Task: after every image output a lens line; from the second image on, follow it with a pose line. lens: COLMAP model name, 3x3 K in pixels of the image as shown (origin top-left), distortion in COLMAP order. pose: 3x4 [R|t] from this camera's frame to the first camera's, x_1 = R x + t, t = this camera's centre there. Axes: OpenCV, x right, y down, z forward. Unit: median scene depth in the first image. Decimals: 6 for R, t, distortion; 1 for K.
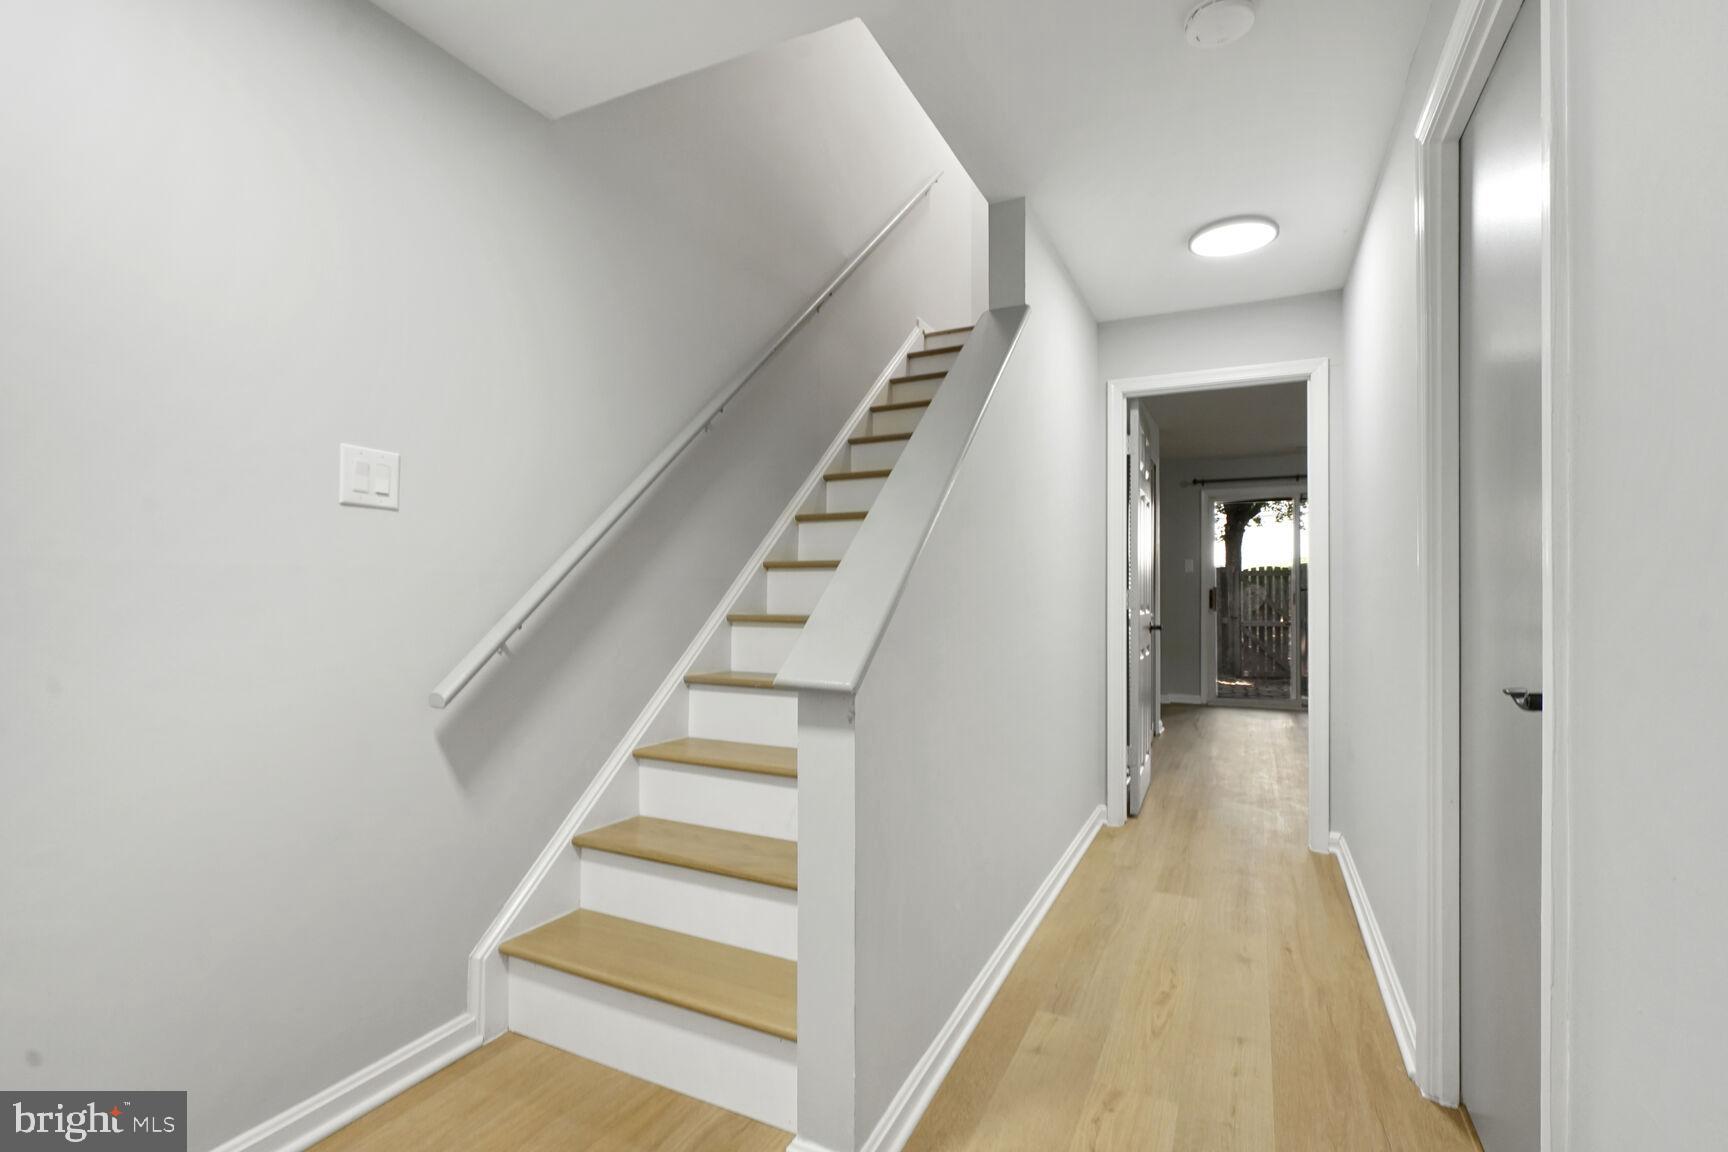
lens RADIAL K [[799.0, 0, 853.8], [0, 799.0, 584.4], [0, 0, 1]] dist [-0.009712, 0.003830]
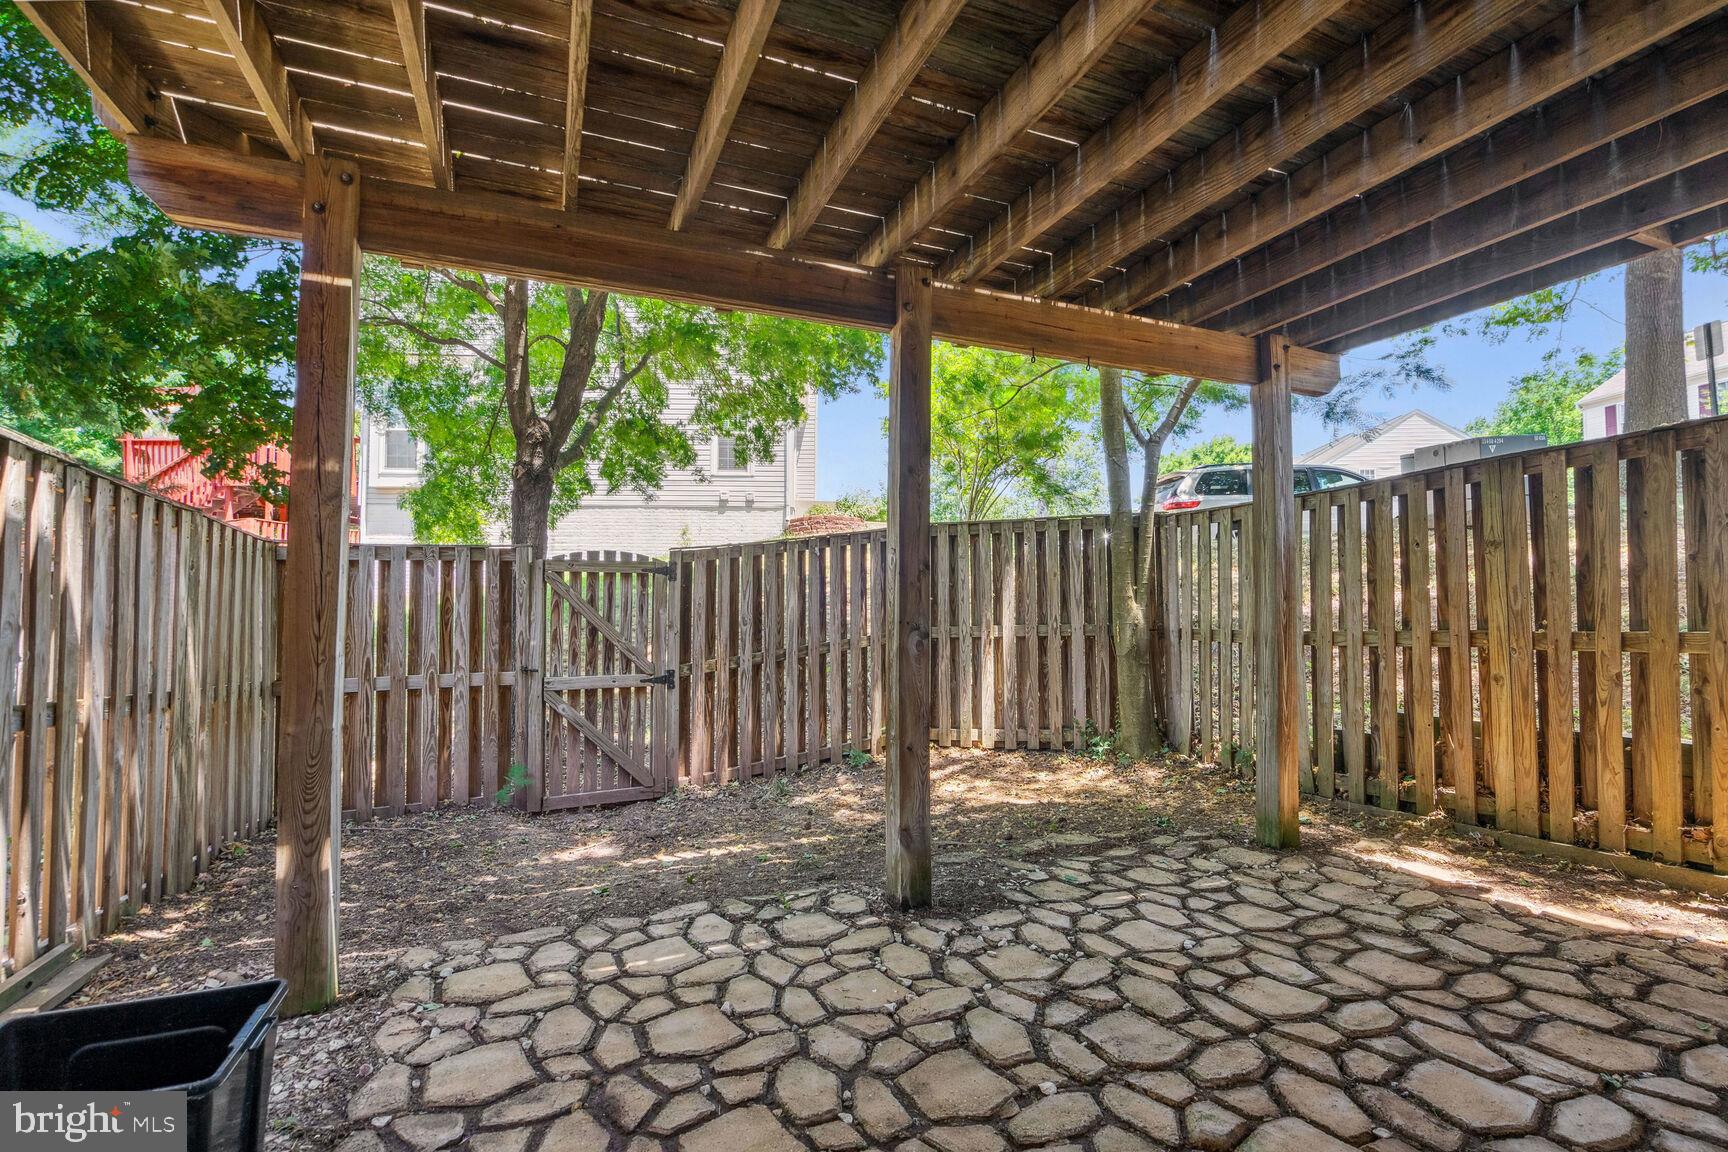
lens RADIAL K [[799.0, 0, 874.5], [0, 799.0, 577.2], [0, 0, 1]] dist [-0.009712, 0.003830]
pose [[0.665422, 0.023271, 0.746104, 0.290330], [-0.005515, 0.999640, -0.026260, 0.003059], [-0.746447, 0.013359, 0.665311, 0.597977]]
